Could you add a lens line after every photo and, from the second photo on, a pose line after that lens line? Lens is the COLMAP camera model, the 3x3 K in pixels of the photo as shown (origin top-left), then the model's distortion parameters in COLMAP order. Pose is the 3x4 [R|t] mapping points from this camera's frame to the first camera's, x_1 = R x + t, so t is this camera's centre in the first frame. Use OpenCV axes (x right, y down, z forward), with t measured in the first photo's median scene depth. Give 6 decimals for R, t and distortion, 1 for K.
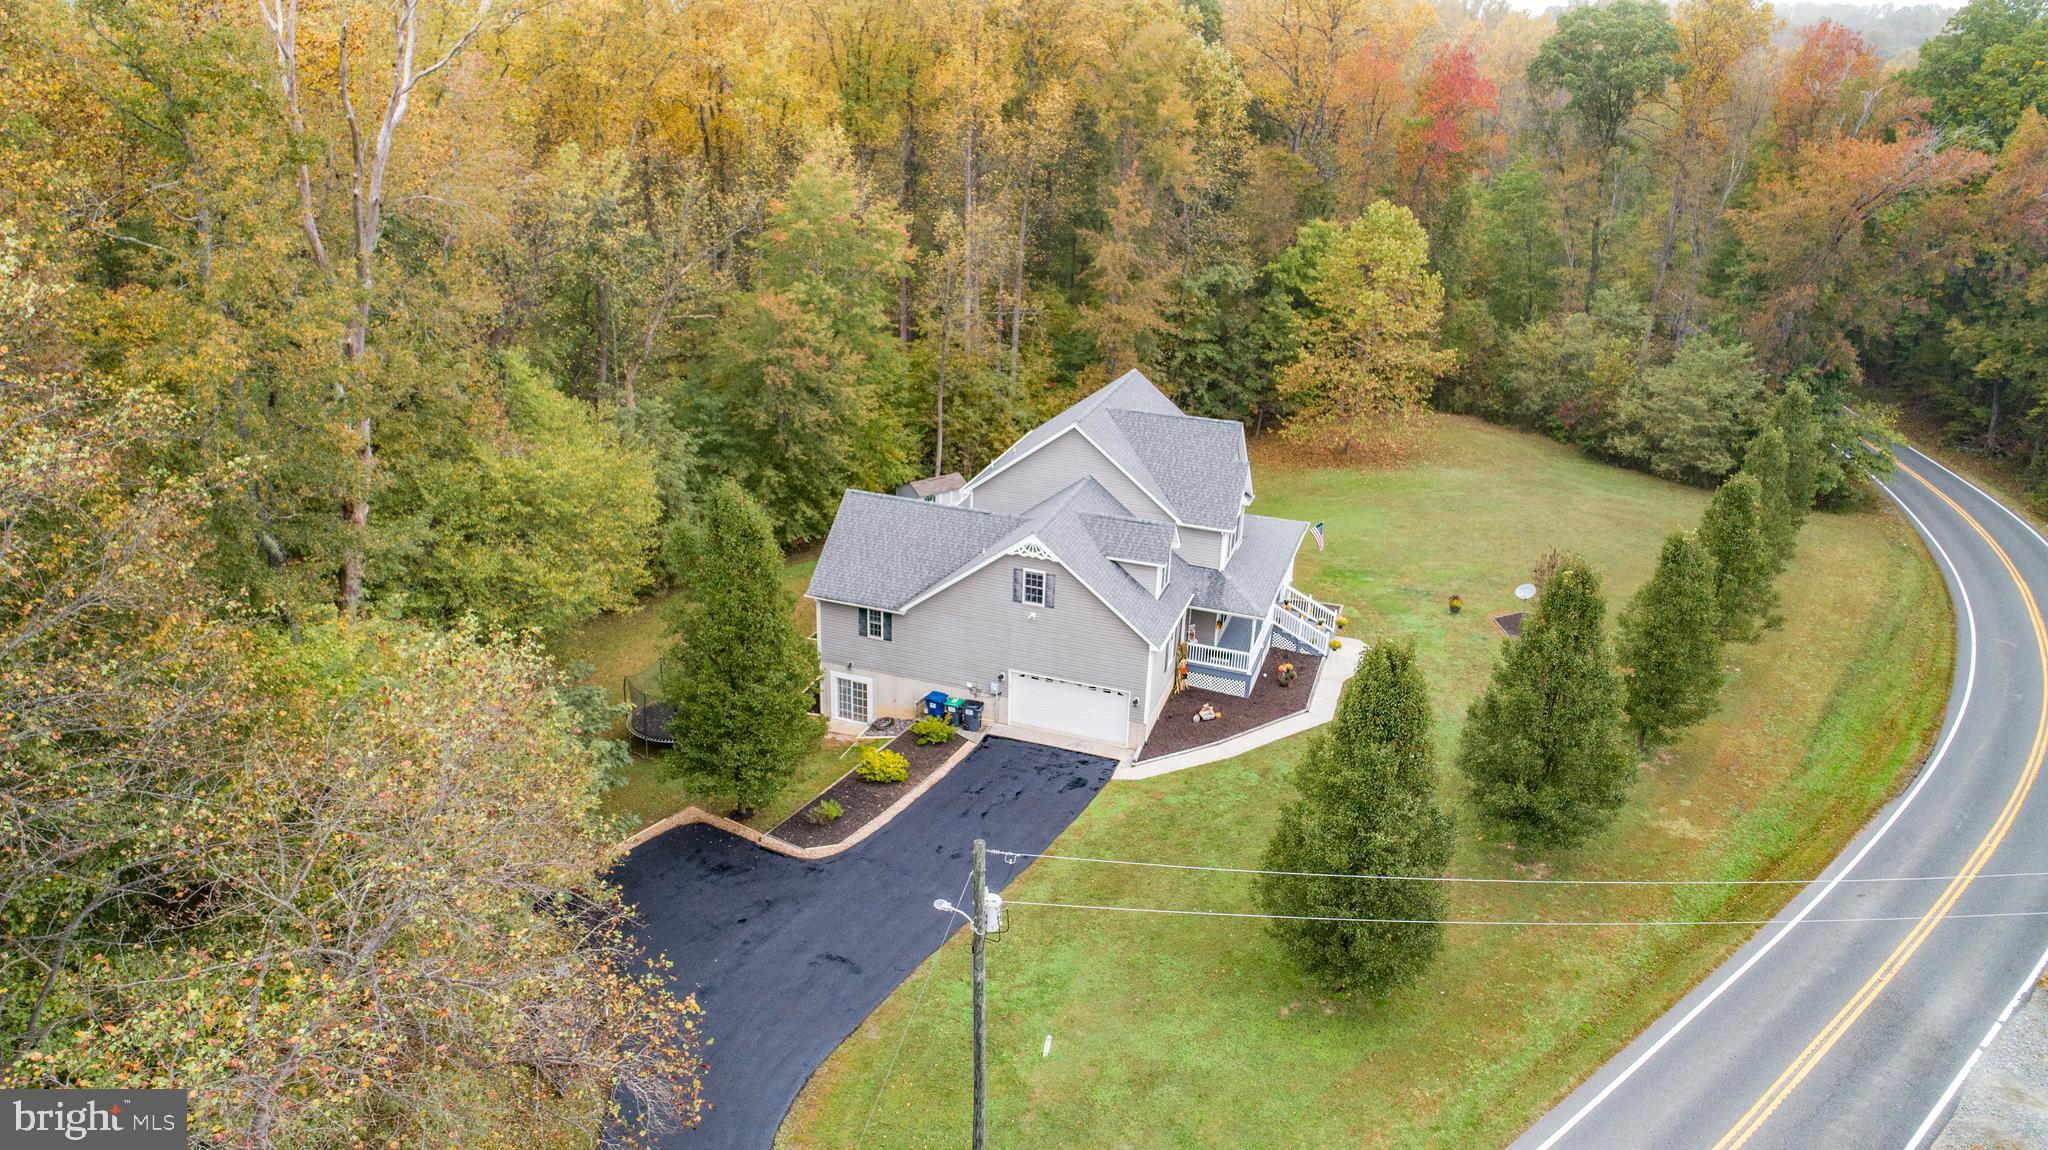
lens RADIAL K [[1379.4, 0, 1022.9], [0, 1379.4, 571.3], [0, 0, 1]] dist [-0.007026, 0.006771]
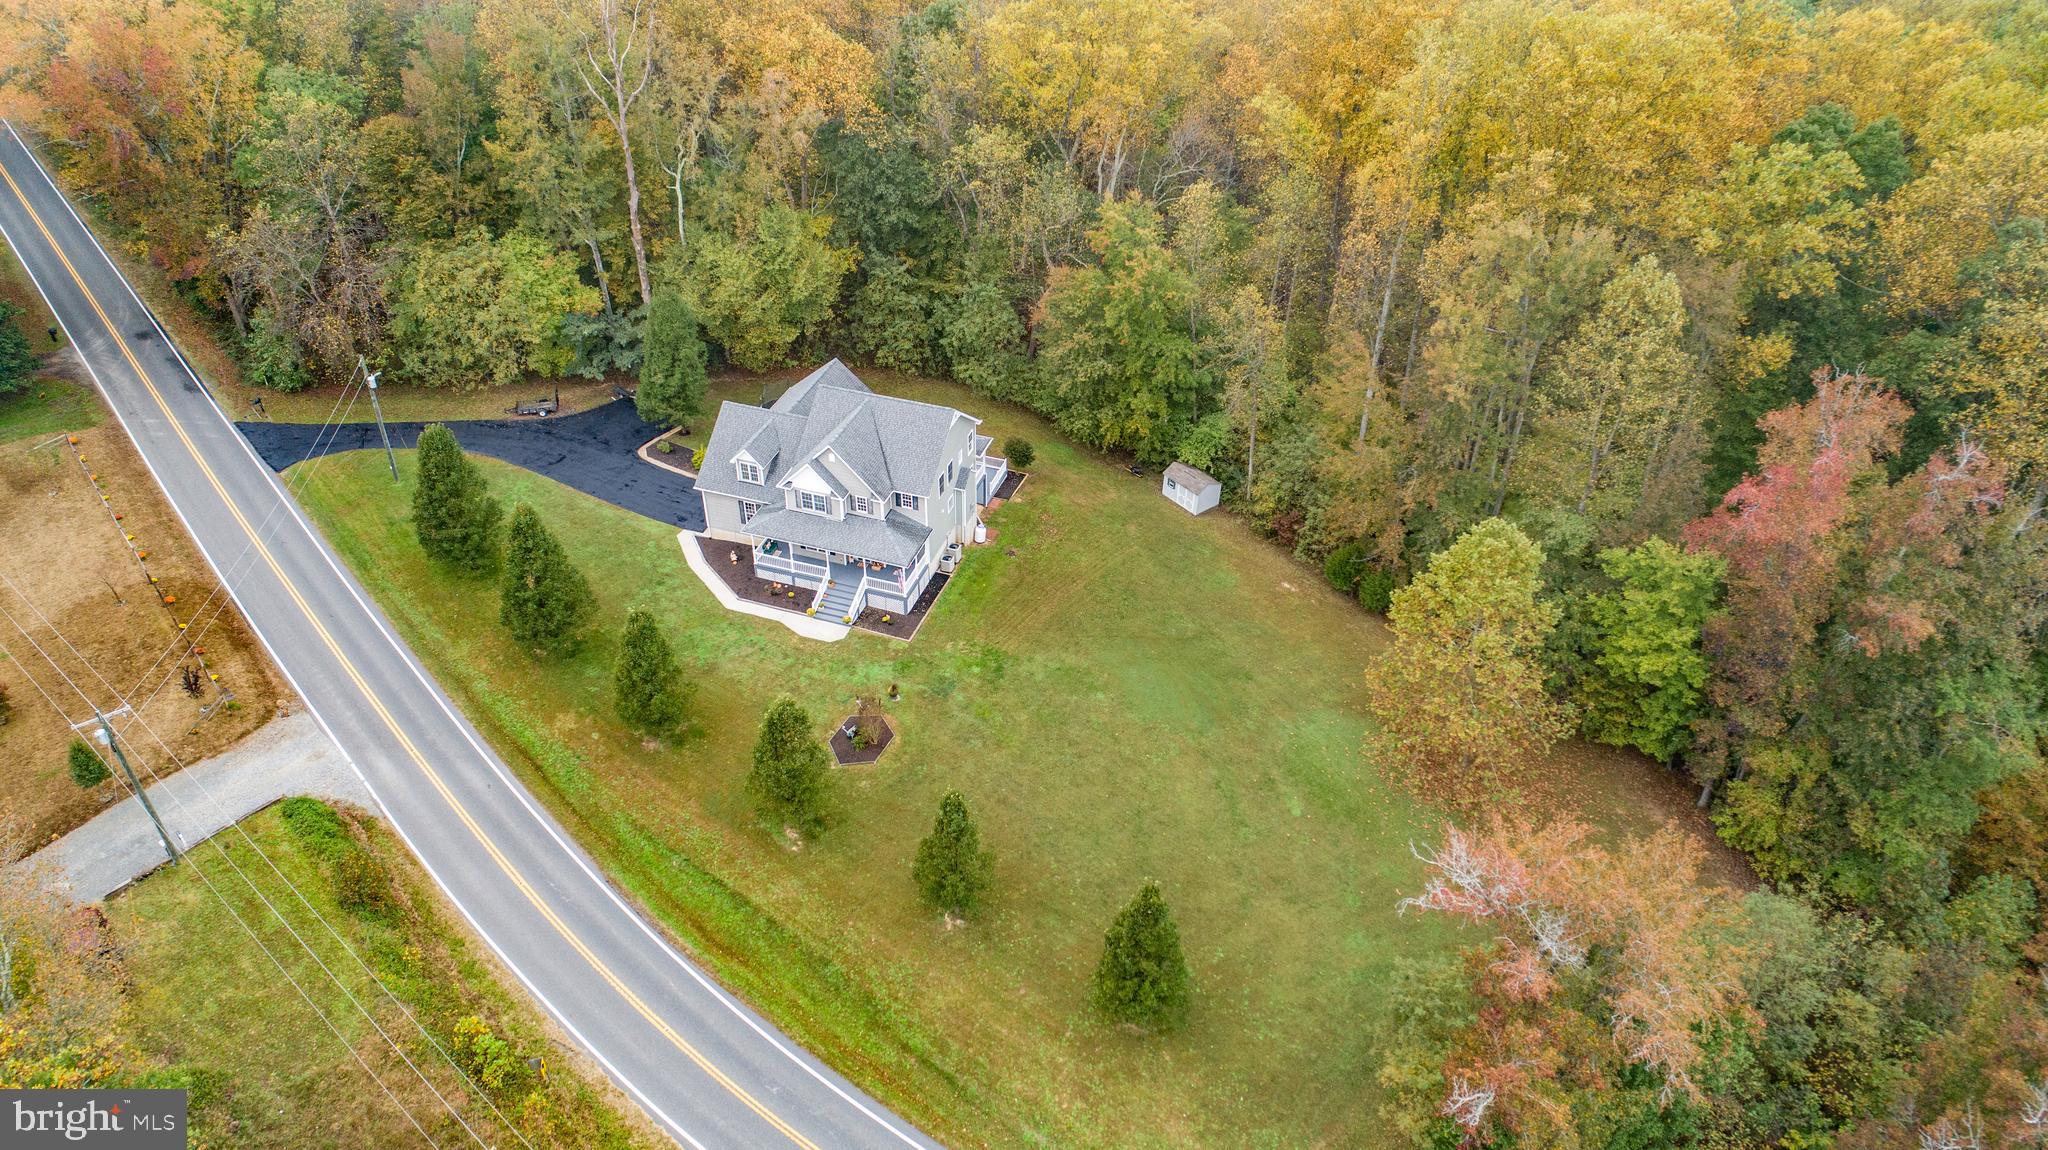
lens RADIAL K [[1379.4, 0, 1019.7], [0, 1379.4, 576.8], [0, 0, 1]] dist [-0.007026, 0.006771]
pose [[0.014662, 0.587794, -0.808877, 1.518186], [-0.398994, 0.745207, 0.534294, -0.919944], [0.916836, 0.314904, 0.245452, 0.917337]]
